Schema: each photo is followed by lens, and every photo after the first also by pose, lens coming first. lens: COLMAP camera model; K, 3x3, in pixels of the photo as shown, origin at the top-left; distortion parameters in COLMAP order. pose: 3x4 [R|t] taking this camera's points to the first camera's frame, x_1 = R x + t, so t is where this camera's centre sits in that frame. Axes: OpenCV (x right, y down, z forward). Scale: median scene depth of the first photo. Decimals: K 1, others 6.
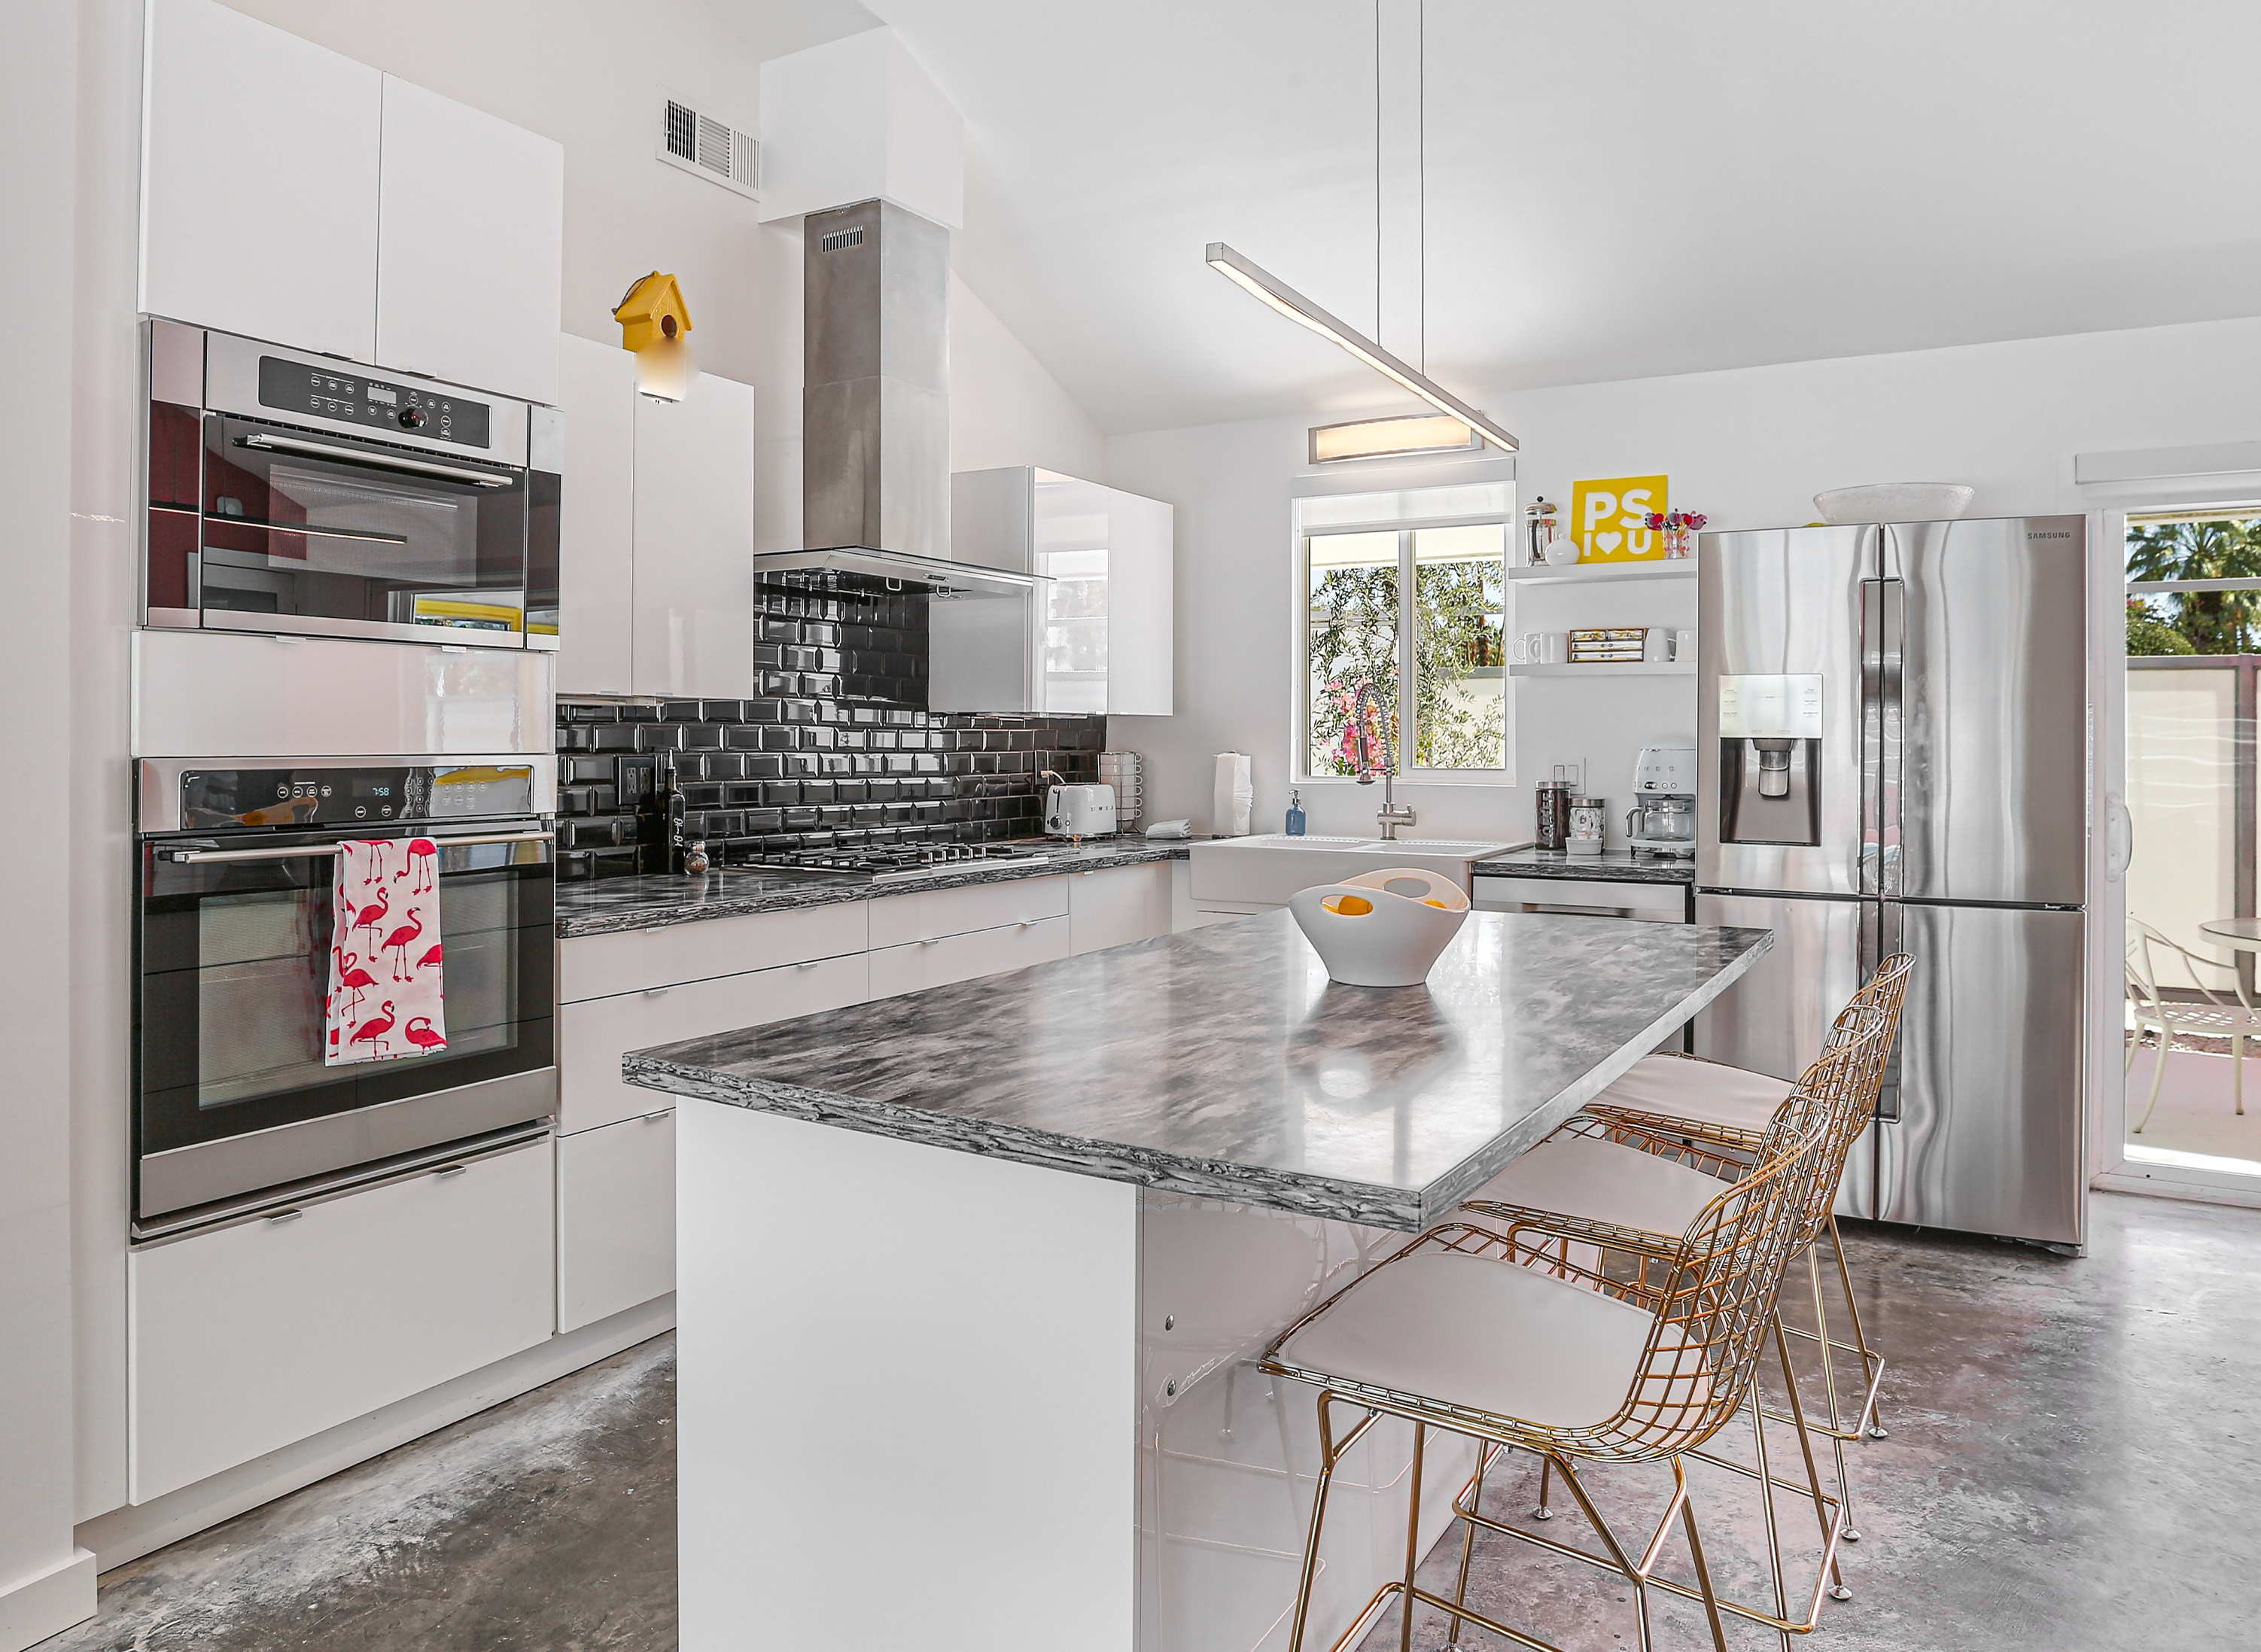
lens RADIAL K [[1535.9, 0, 1130.8], [0, 1535.9, 731.5], [0, 0, 1]] dist [-0.028062, 0.003186]
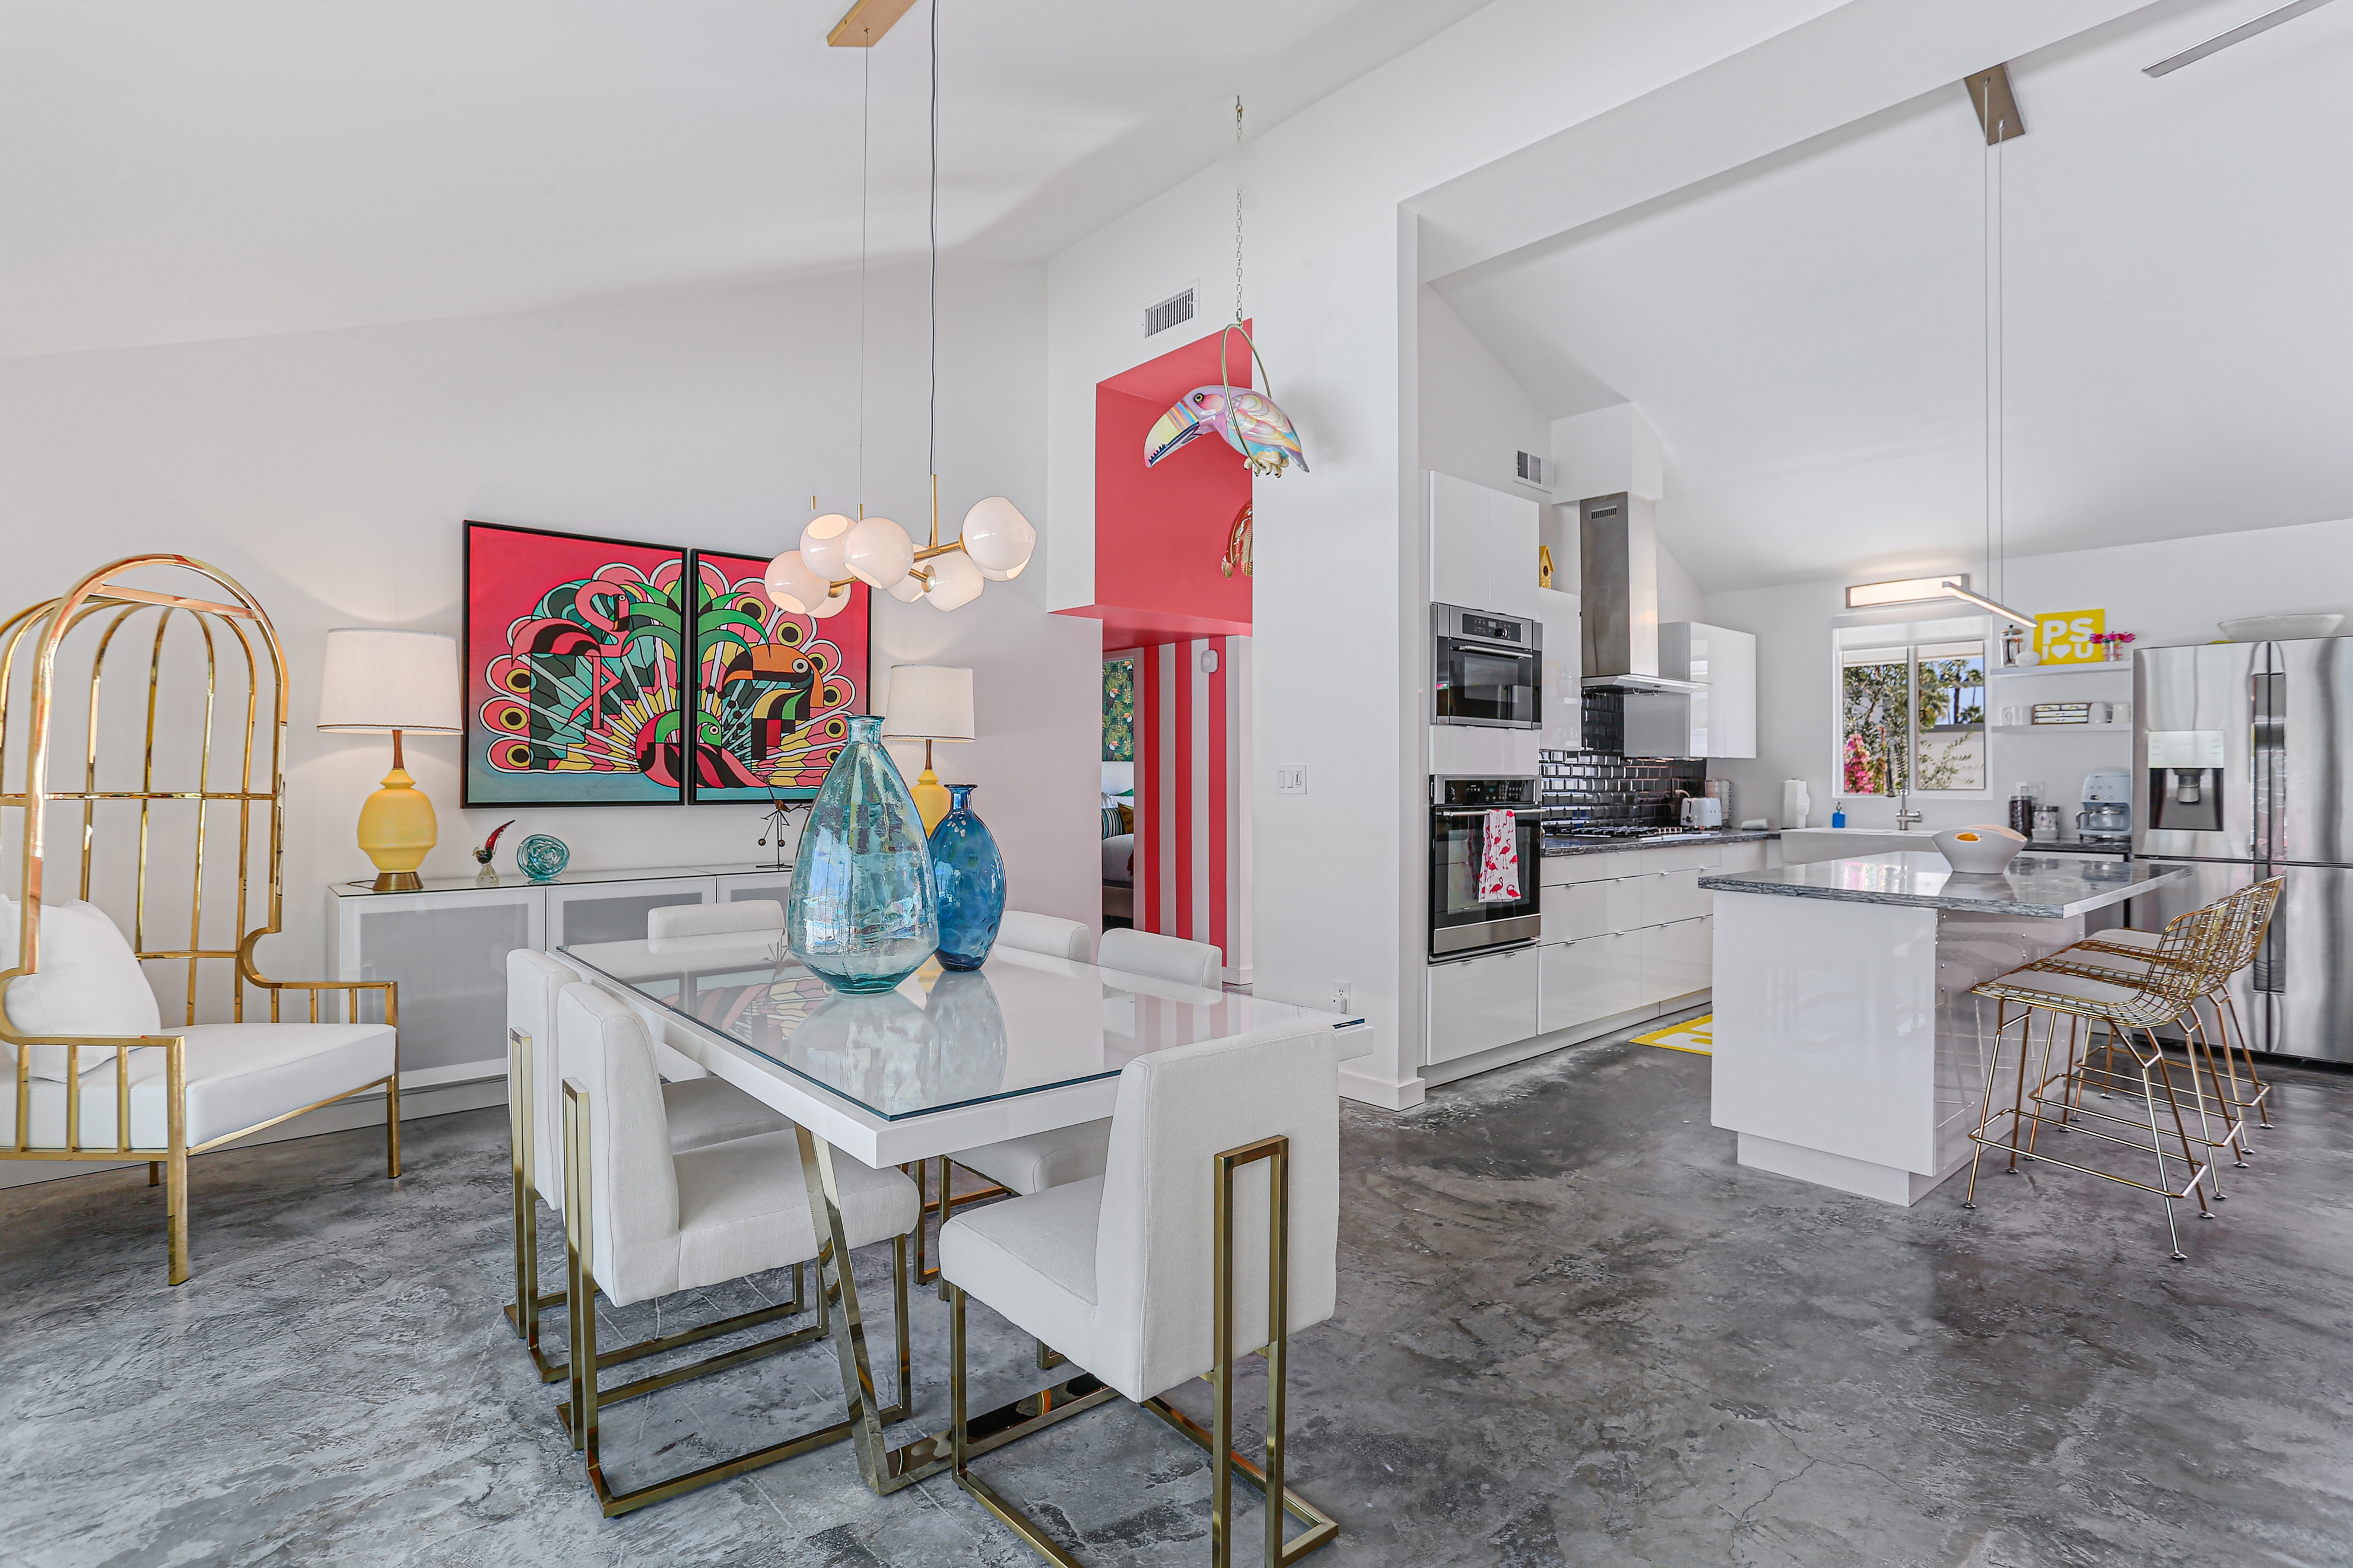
lens RADIAL K [[1153.9, 0, 1170.2], [0, 1153.9, 776.8], [0, 0, 1]] dist [-0.048192, 0.034171]
pose [[0.949422, -0.002190, -0.313995, -0.256752], [0.002697, 0.999996, 0.001178, 0.009578], [0.313991, -0.001965, 0.949424, -0.550917]]
